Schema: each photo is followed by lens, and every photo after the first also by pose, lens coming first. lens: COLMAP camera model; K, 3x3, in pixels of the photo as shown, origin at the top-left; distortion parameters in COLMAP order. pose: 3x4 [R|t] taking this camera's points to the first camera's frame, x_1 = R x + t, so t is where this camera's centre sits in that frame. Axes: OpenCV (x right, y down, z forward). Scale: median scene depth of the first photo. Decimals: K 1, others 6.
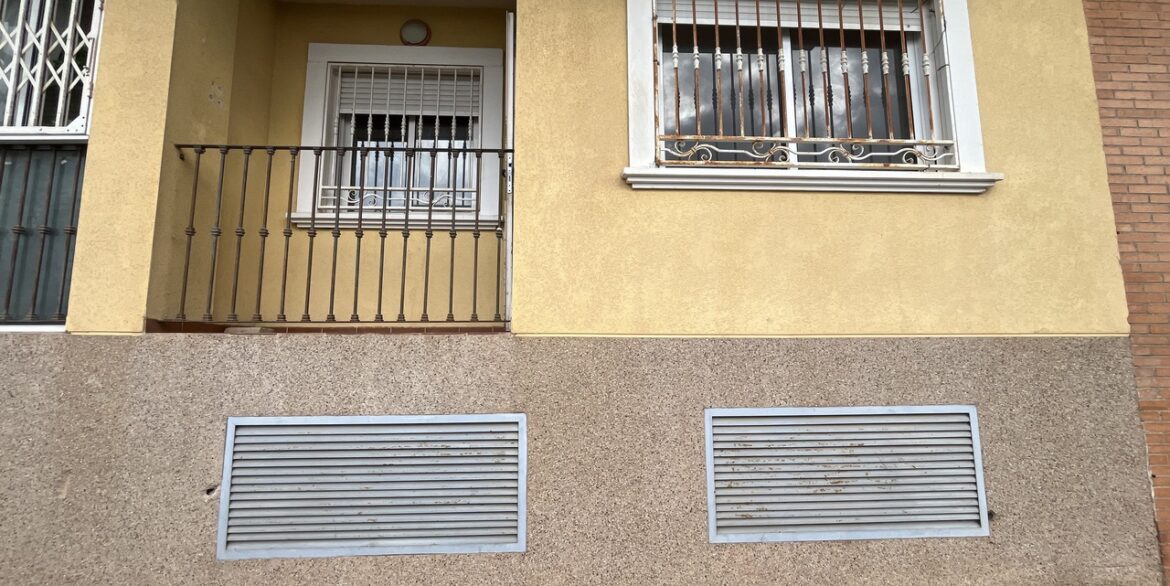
lens RADIAL K [[480.1, 0, 581.9], [0, 480.1, 292.9], [0, 0, 1]] dist [-0.003297, 0.000285]
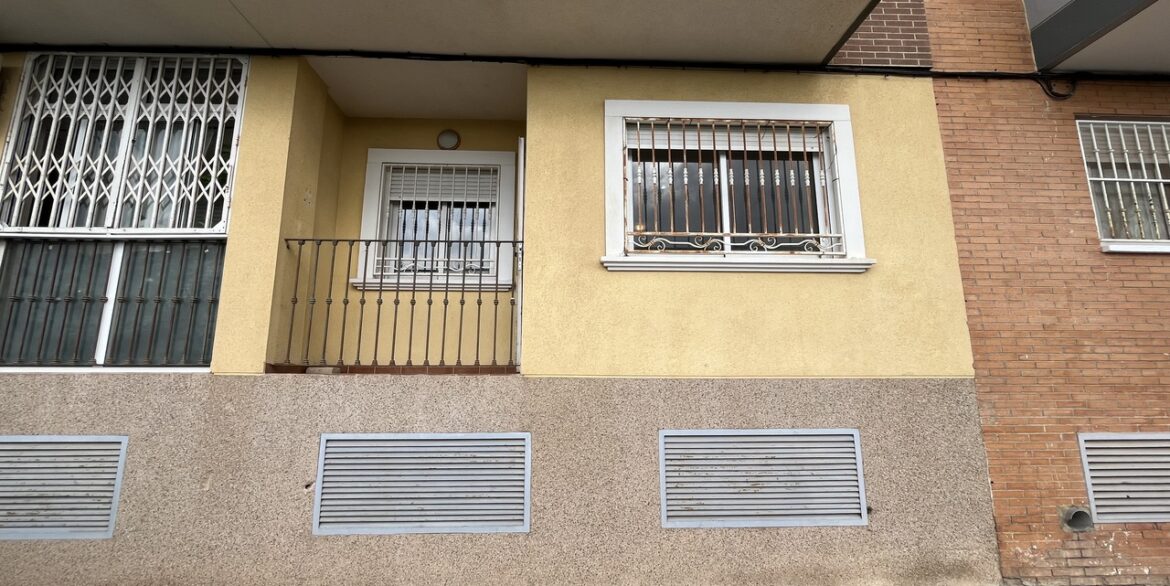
lens RADIAL K [[480.1, 0, 581.9], [0, 480.1, 292.9], [0, 0, 1]] dist [-0.003297, 0.000285]
pose [[0.999911, 0.001920, -0.013240, 0.049046], [-0.002653, 0.998453, -0.055533, -0.074624], [0.013113, 0.055563, 0.998369, -0.400958]]
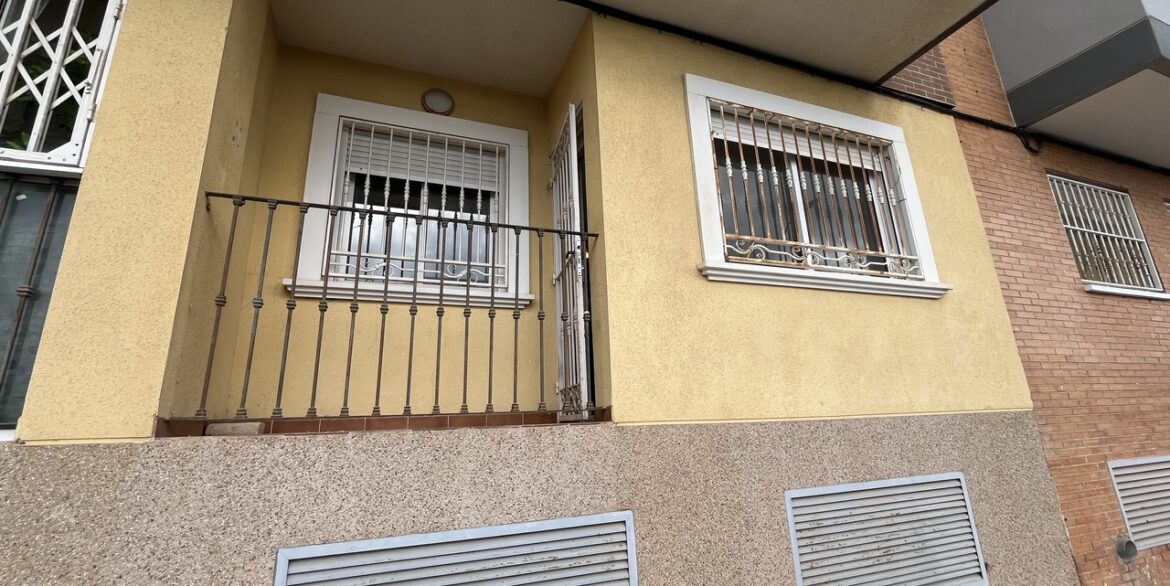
lens RADIAL K [[480.1, 0, 581.9], [0, 480.1, 292.9], [0, 0, 1]] dist [-0.003297, 0.000285]
pose [[0.952703, 0.050310, 0.299711, -0.488903], [-0.004932, 0.988632, -0.150273, -0.026467], [-0.303864, 0.141687, 0.942121, 0.081028]]
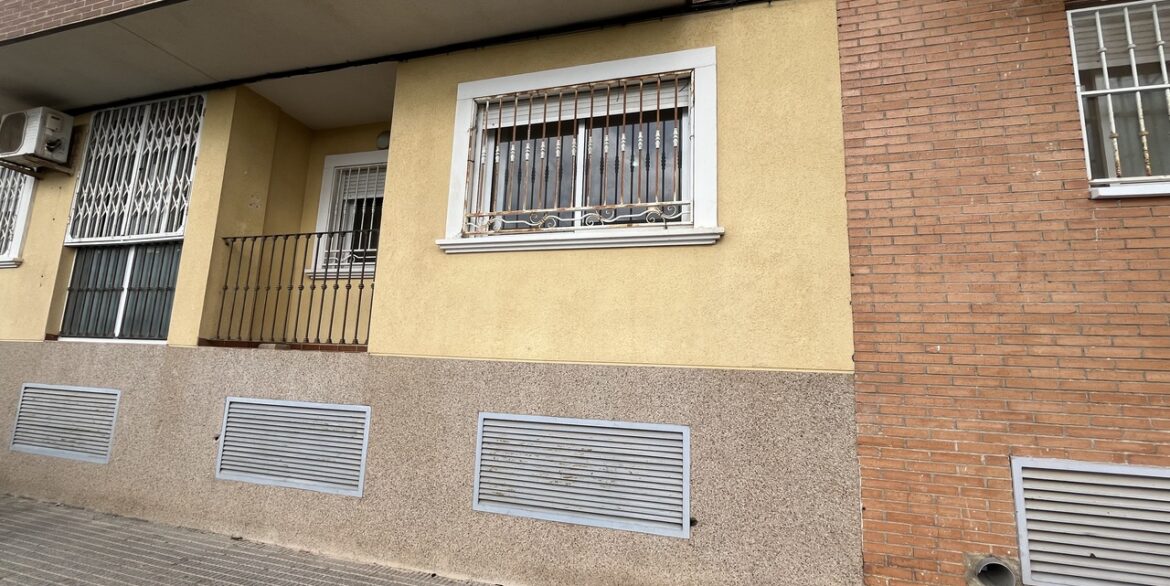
lens RADIAL K [[480.1, 0, 581.9], [0, 480.1, 292.9], [0, 0, 1]] dist [-0.003297, 0.000285]
pose [[0.944924, -0.010203, -0.327130, 0.960023], [-0.001932, 0.999323, -0.036751, -0.048704], [0.327283, 0.035359, 0.944265, -0.209054]]
